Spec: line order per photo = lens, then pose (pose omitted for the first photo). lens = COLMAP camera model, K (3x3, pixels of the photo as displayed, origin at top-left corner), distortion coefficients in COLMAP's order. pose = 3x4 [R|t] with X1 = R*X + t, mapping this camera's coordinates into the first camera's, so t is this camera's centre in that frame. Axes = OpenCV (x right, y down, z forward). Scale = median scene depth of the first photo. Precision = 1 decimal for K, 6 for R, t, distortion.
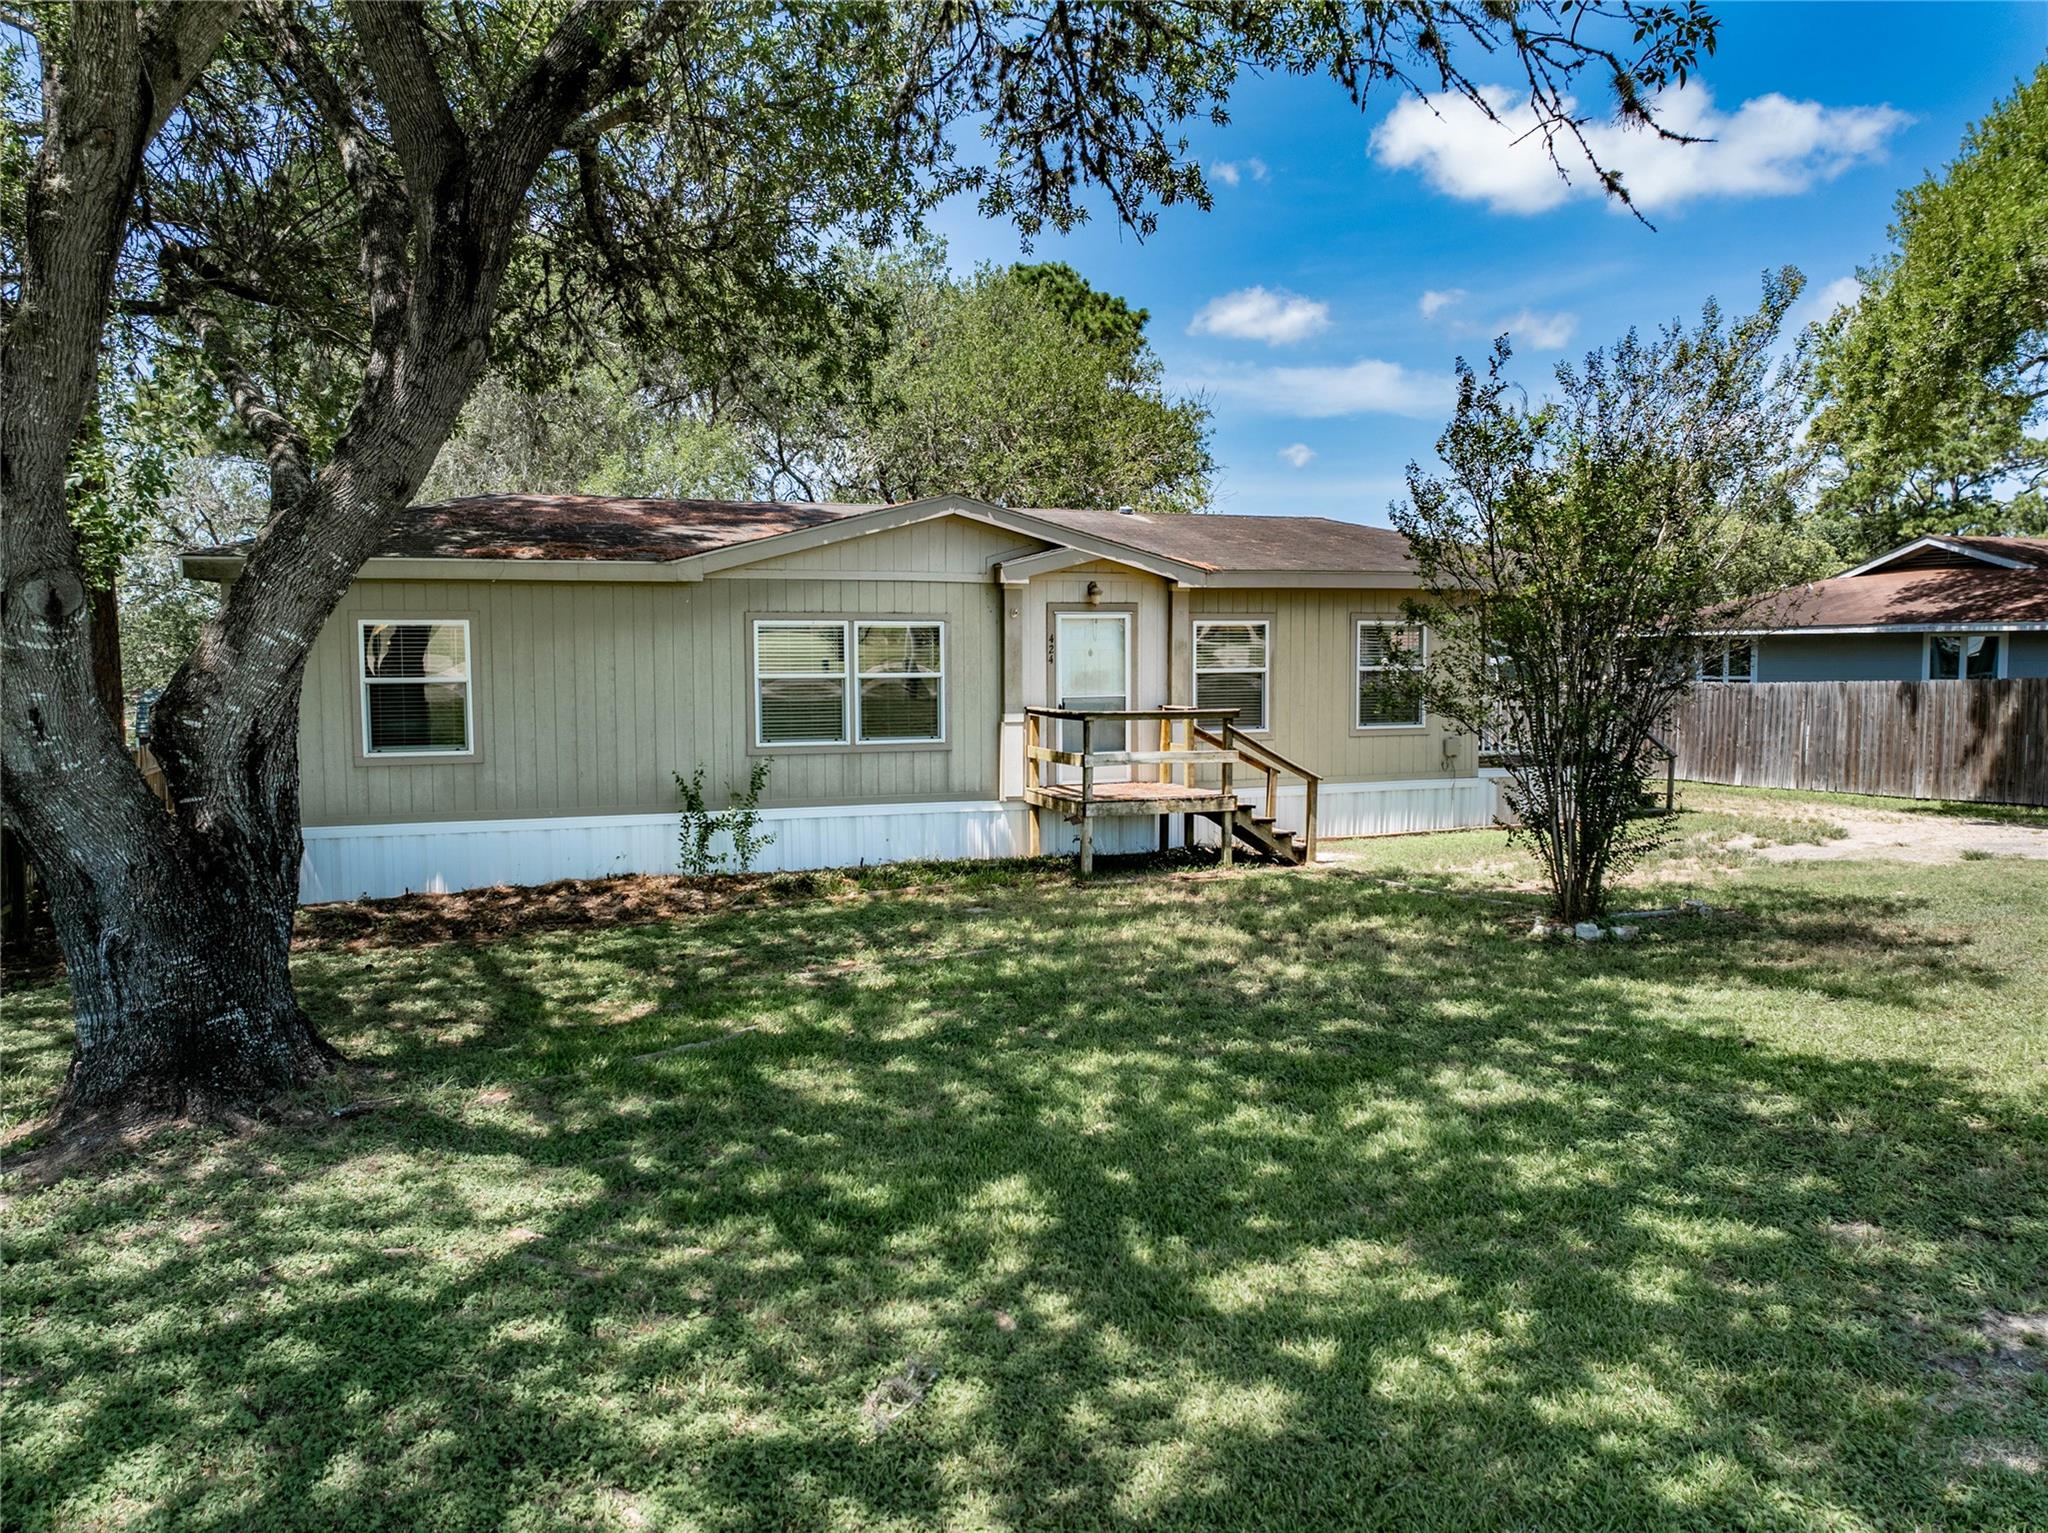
lens RADIAL K [[1434.4, 0, 1024.0], [0, 1434.4, 766.5], [0, 0, 1]] dist [-0.031852, -0.005072]
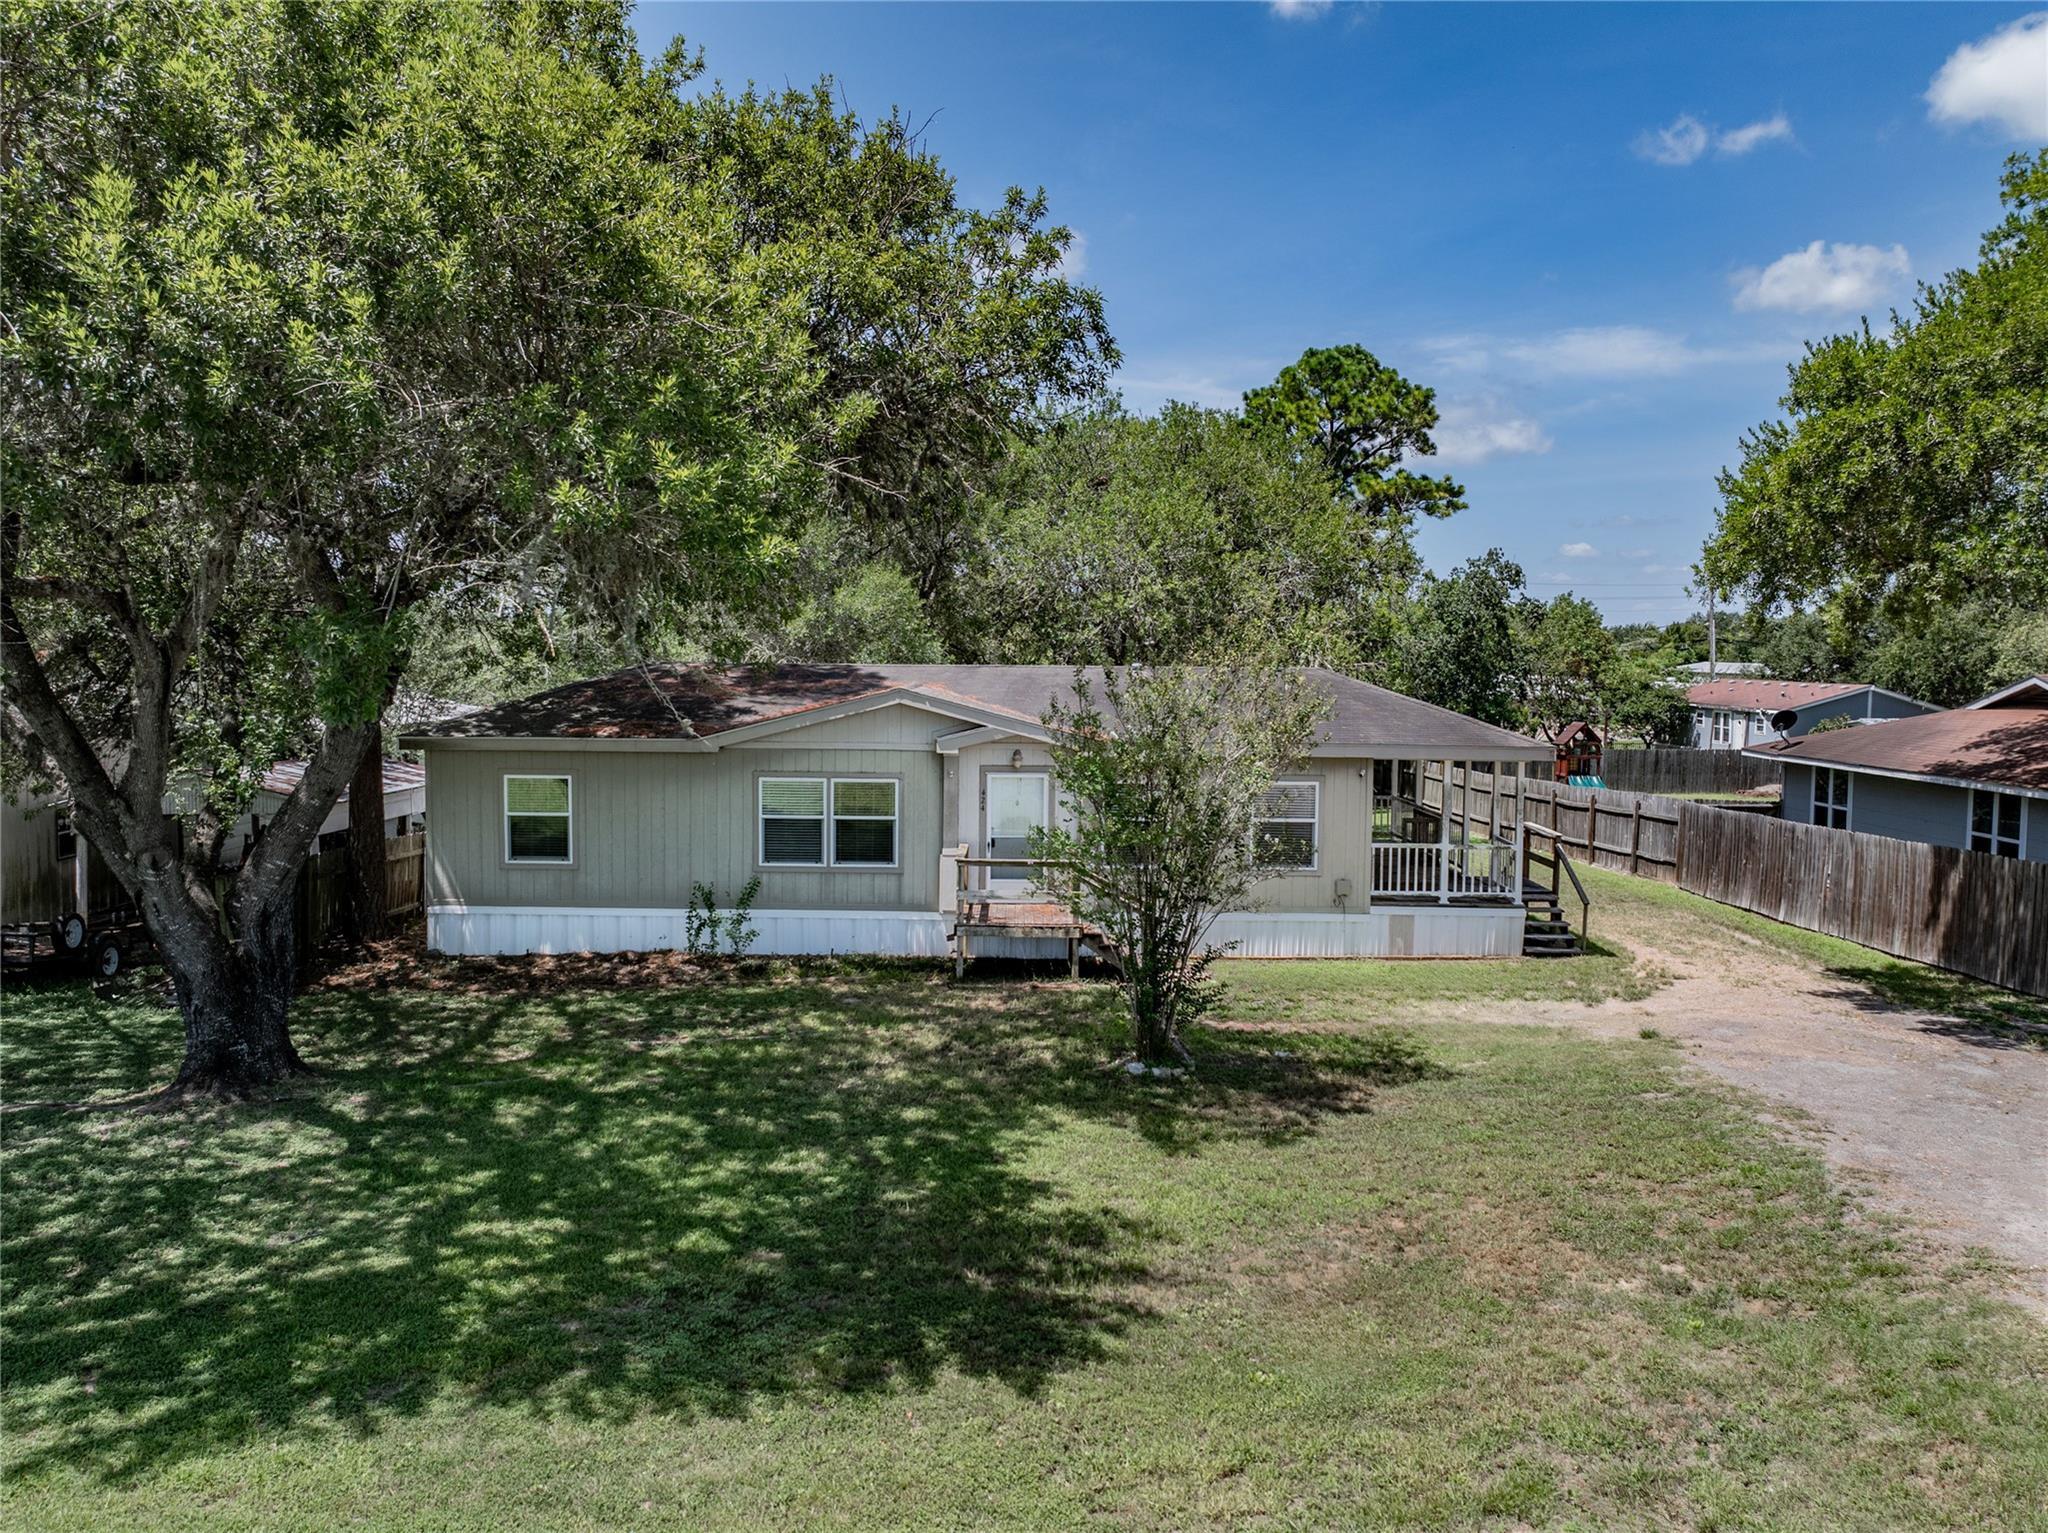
lens RADIAL K [[1486.2, 0, 1023.5], [0, 1486.2, 731.2], [0, 0, 1]] dist [-0.037005, 0.007152]
pose [[0.939623, 0.035549, -0.340359, 1.291513], [-0.042251, 0.999031, -0.012297, -0.324163], [0.339592, 0.025935, 0.940215, -0.699842]]
